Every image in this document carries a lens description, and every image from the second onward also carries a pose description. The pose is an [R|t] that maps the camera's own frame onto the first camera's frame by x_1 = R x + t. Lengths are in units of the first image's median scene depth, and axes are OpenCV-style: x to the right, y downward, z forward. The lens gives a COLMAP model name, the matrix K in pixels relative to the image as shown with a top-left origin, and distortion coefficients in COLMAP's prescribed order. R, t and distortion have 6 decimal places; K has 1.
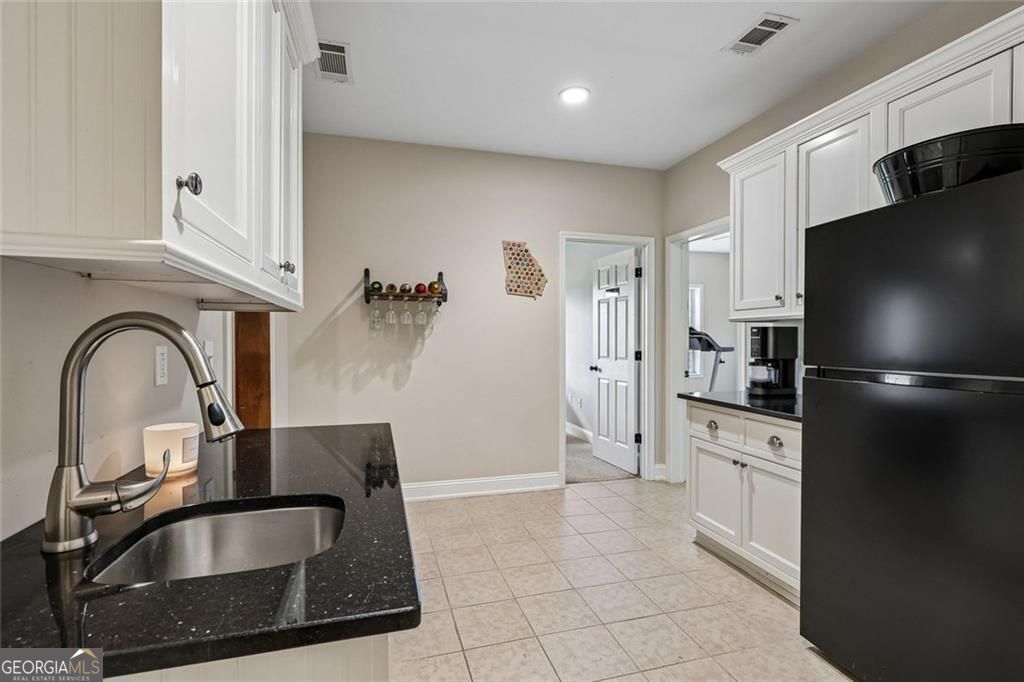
lens RADIAL K [[486.0, 0, 511.3], [0, 486.0, 343.2], [0, 0, 1]] dist [0.000615, -0.000008]
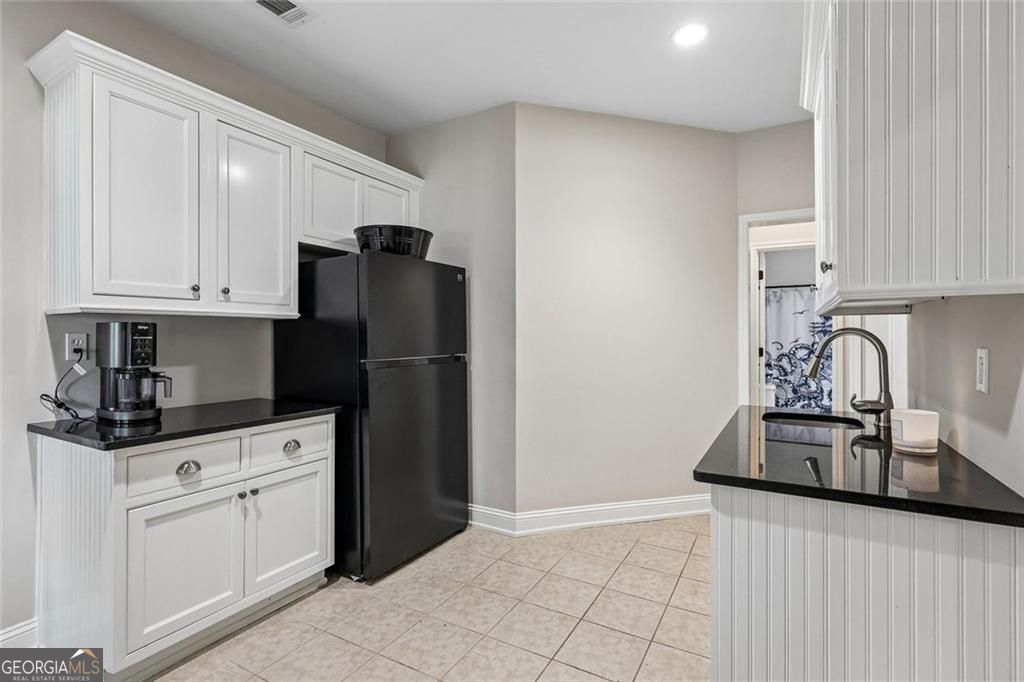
lens RADIAL K [[486.0, 0, 507.9], [0, 486.0, 335.3], [0, 0, 1]] dist [0.000615, -0.000008]
pose [[-0.707189, 0.003577, 0.707015, -0.384584], [0.005163, 0.999987, 0.000104, -0.013200], [-0.707005, 0.003724, -0.707198, 1.186333]]
